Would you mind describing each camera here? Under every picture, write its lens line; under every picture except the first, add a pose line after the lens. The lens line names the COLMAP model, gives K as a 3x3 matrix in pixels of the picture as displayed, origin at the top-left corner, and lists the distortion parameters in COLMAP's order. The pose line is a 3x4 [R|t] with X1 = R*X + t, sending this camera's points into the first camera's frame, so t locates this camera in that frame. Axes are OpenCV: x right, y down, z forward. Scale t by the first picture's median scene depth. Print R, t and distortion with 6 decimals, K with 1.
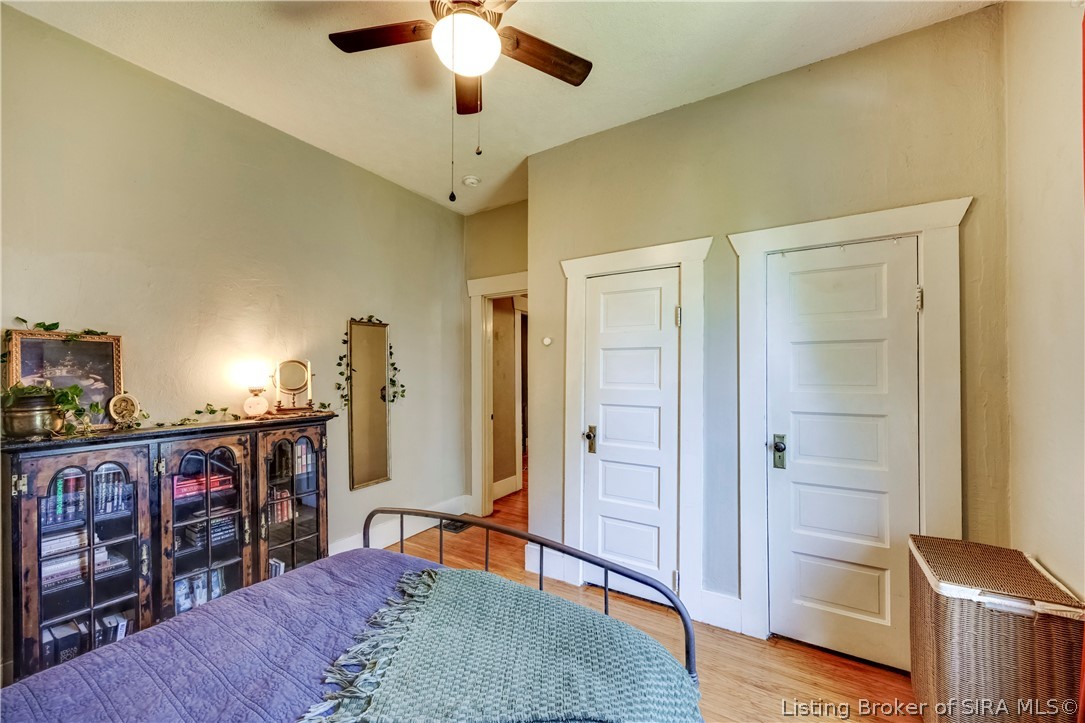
lens RADIAL K [[439.7, 0, 538.4], [0, 439.7, 362.4], [0, 0, 1]] dist [-0.002687, -0.000087]
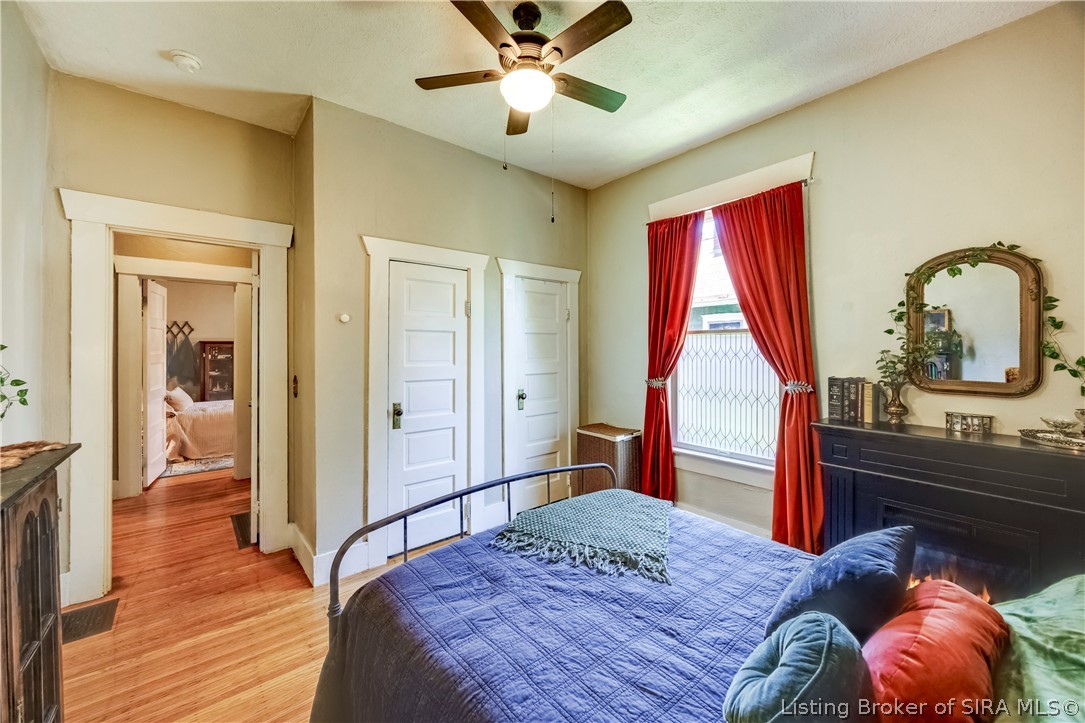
lens RADIAL K [[418.0, 0, 540.0], [0, 418.0, 356.7], [0, 0, 1]] dist [-0.001814, 0.000113]
pose [[0.294194, -0.008813, 0.955705, -0.744798], [-0.003321, 0.999942, 0.010244, 0.023283], [-0.955740, -0.006188, 0.294148, 0.391055]]
